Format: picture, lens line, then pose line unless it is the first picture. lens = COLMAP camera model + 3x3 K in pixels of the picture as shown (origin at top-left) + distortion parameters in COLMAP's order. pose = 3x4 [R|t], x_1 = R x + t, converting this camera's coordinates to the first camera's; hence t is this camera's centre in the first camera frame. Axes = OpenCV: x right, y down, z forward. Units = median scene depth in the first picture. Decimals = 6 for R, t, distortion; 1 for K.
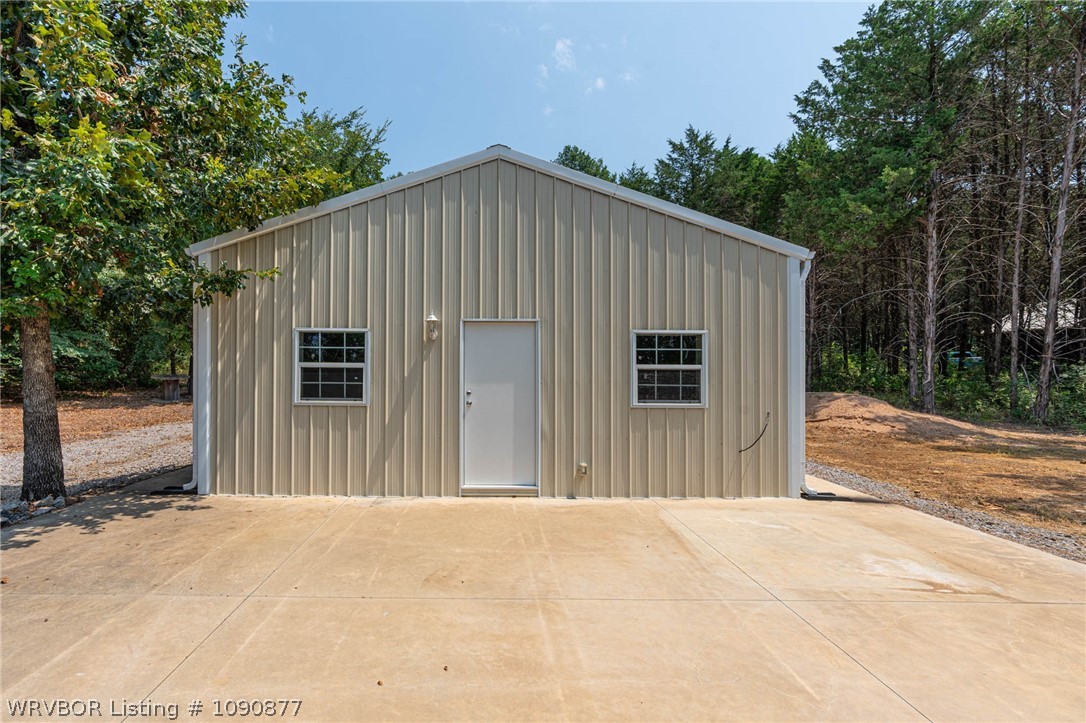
lens RADIAL K [[517.1, 0, 485.4], [0, 517.1, 366.4], [0, 0, 1]] dist [-0.004656, 0.000790]
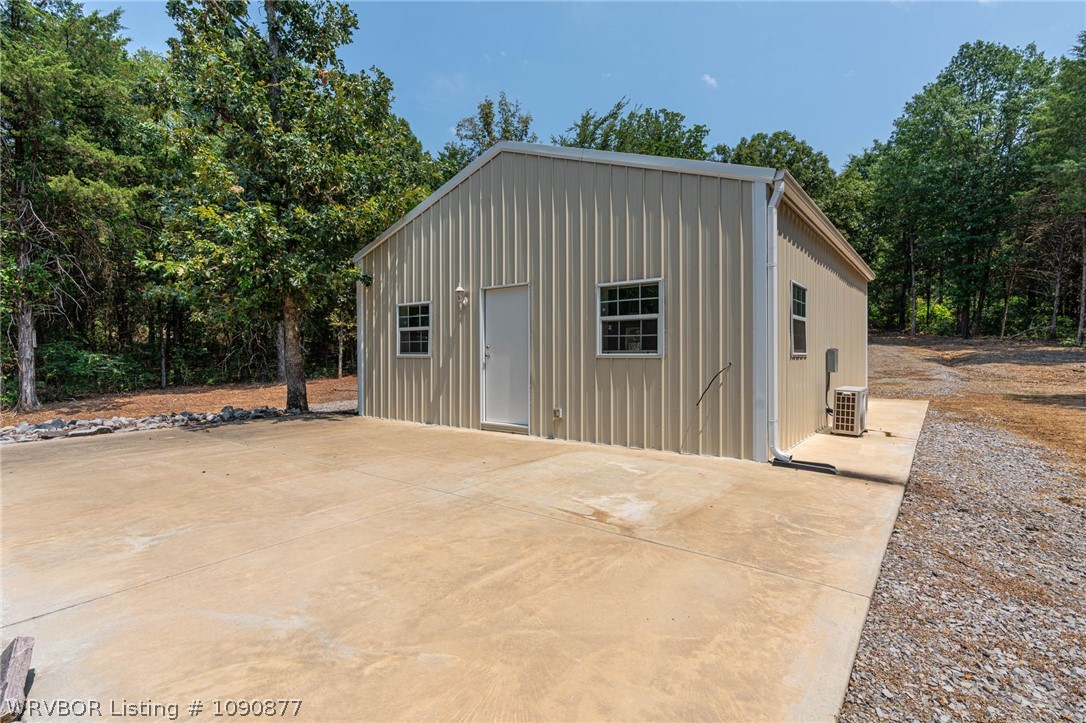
lens RADIAL K [[526.9, 0, 539.0], [0, 526.9, 362.8], [0, 0, 1]] dist [-0.011505, 0.005291]
pose [[0.787248, 0.000872, -0.616636, 0.852801], [0.013433, 0.999737, 0.018564, 0.067771], [0.616490, -0.022897, 0.787030, 0.082127]]
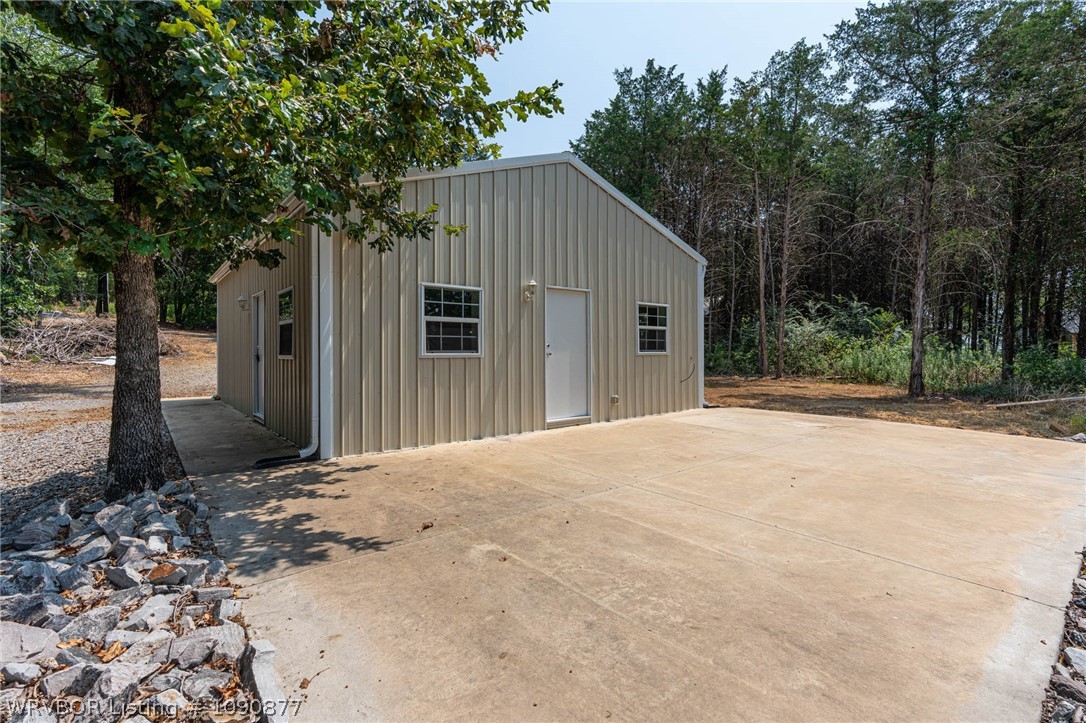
lens RADIAL K [[492.1, 0, 544.3], [0, 492.1, 348.7], [0, 0, 1]] dist [-0.000943, 0.000143]
pose [[0.773555, -0.006897, 0.633691, -0.793934], [0.002933, 0.999969, 0.007304, 0.050170], [-0.633722, -0.003791, 0.773552, 0.095792]]
